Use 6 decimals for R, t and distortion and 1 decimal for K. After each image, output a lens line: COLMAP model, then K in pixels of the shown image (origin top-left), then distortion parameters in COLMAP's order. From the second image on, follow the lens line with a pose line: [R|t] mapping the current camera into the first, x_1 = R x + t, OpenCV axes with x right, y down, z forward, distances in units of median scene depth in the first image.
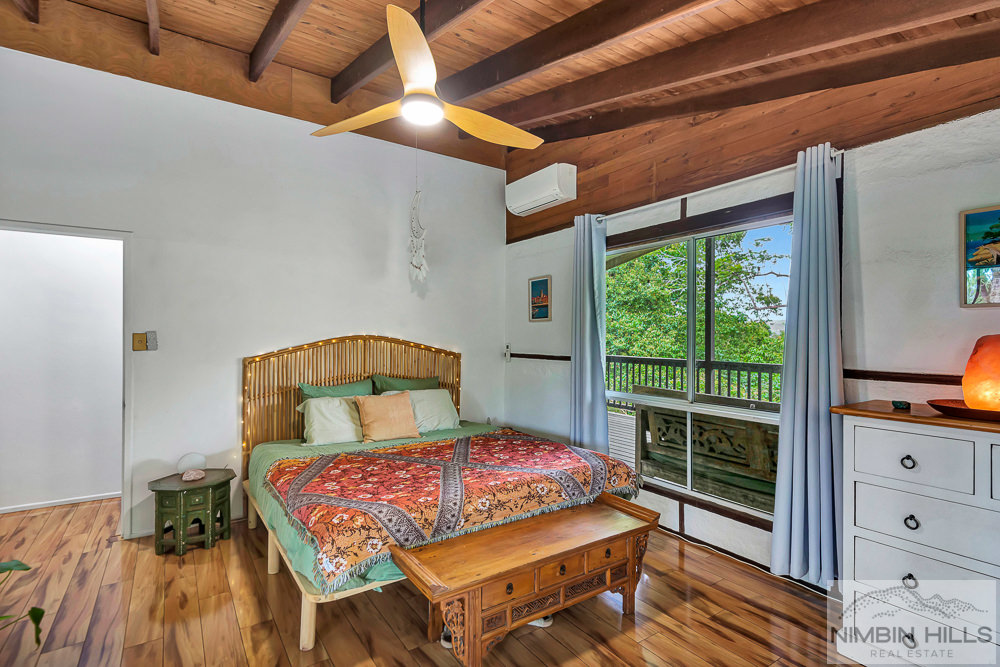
lens RADIAL K [[479.3, 0, 503.6], [0, 479.3, 337.6], [0, 0, 1]] dist [0.024038, -0.008559]
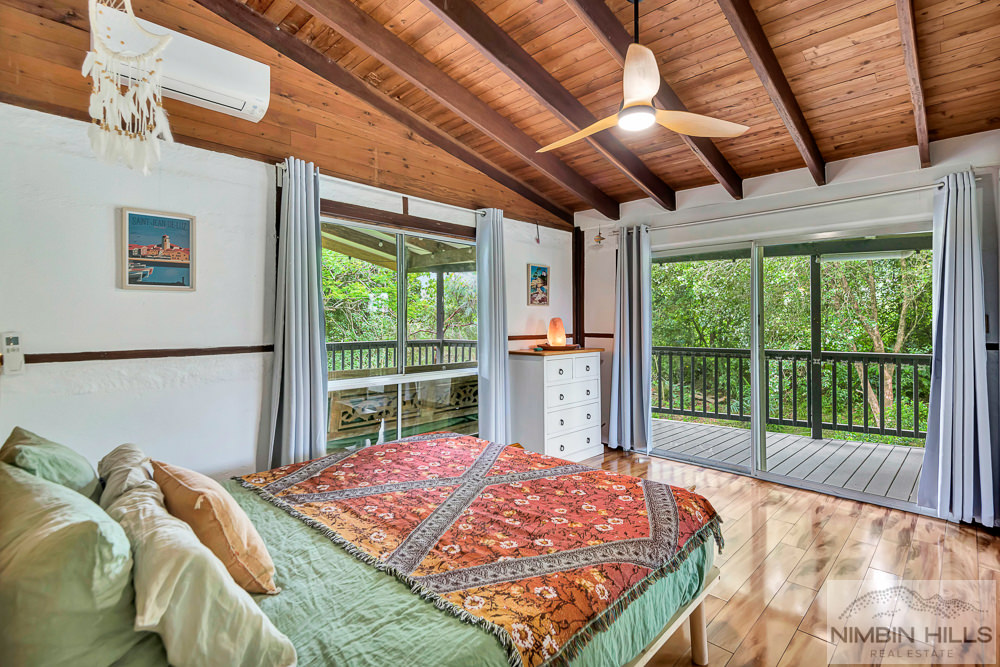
lens RADIAL K [[479.3, 0, 503.8], [0, 479.3, 322.8], [0, 0, 1]] dist [0.024038, -0.008559]
pose [[-0.206269, -0.008089, 0.978462, -0.827401], [0.000153, 0.999966, 0.008299, -0.000417], [-0.978495, 0.001861, -0.206261, 1.048812]]
